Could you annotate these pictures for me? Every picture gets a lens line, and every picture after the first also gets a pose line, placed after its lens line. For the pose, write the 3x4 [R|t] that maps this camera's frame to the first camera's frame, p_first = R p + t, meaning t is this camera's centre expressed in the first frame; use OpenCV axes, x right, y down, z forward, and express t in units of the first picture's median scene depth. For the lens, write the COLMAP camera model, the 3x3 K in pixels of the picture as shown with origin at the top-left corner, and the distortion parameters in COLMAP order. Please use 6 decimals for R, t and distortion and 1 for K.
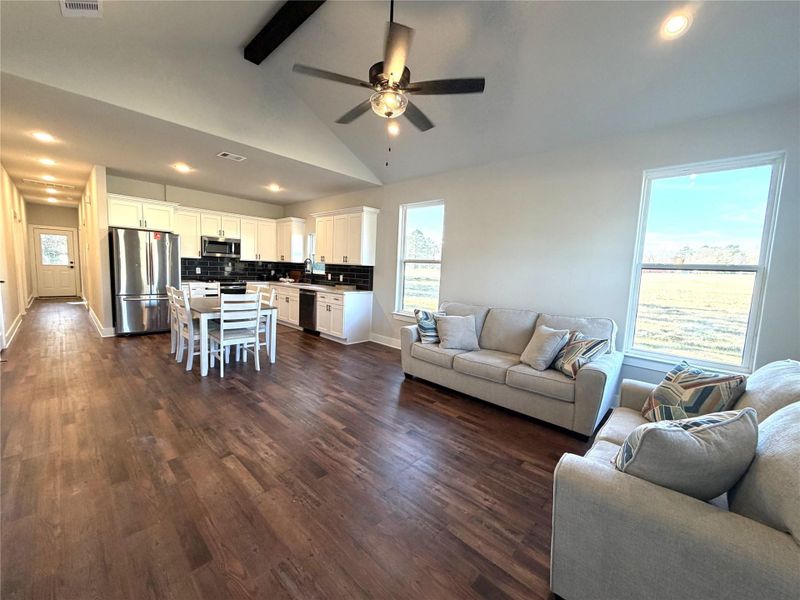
lens RADIAL K [[318.5, 0, 397.1], [0, 318.5, 298.5], [0, 0, 1]] dist [-0.001413, -0.000050]
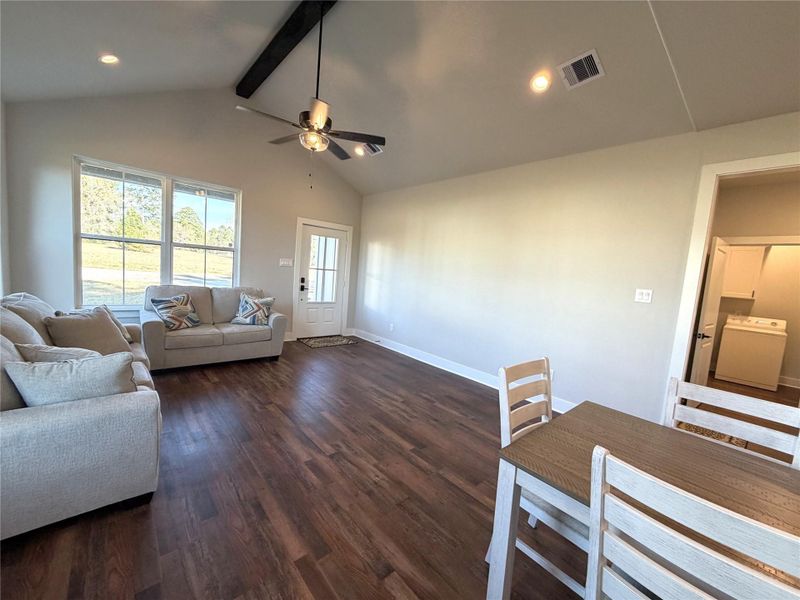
lens RADIAL K [[318.5, 0, 397.1], [0, 318.5, 298.5], [0, 0, 1]] dist [-0.001413, -0.000050]
pose [[-0.988038, -0.132051, 0.079644, -0.228974], [-0.114969, 0.974977, 0.190266, -0.114837], [-0.102776, 0.178833, -0.978497, 0.986349]]
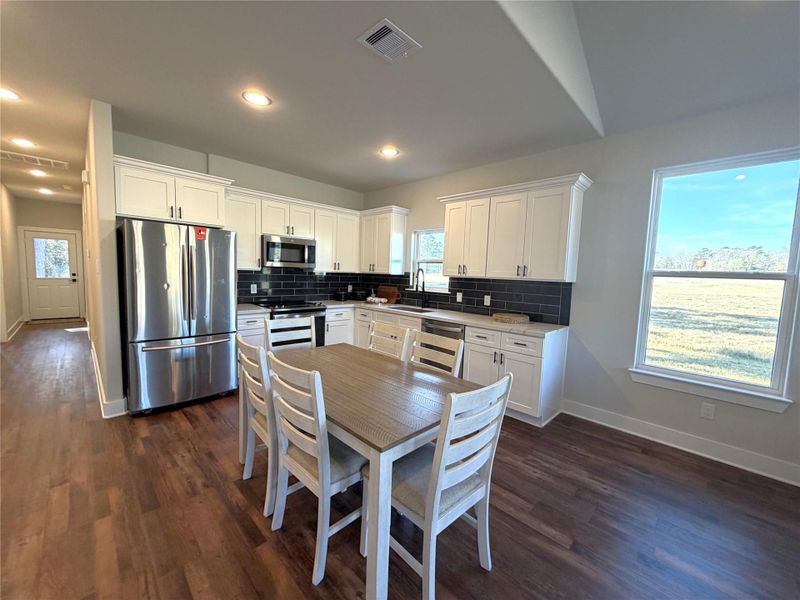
lens RADIAL K [[322.5, 0, 400.0], [0, 322.5, 300.0], [0, 0, 1]] dist [-0.000717, -0.000110]
pose [[0.999647, -0.005246, -0.026043, -0.390806], [0.004868, 0.999883, -0.014526, -0.067403], [0.026117, 0.014394, 0.999555, 0.445094]]
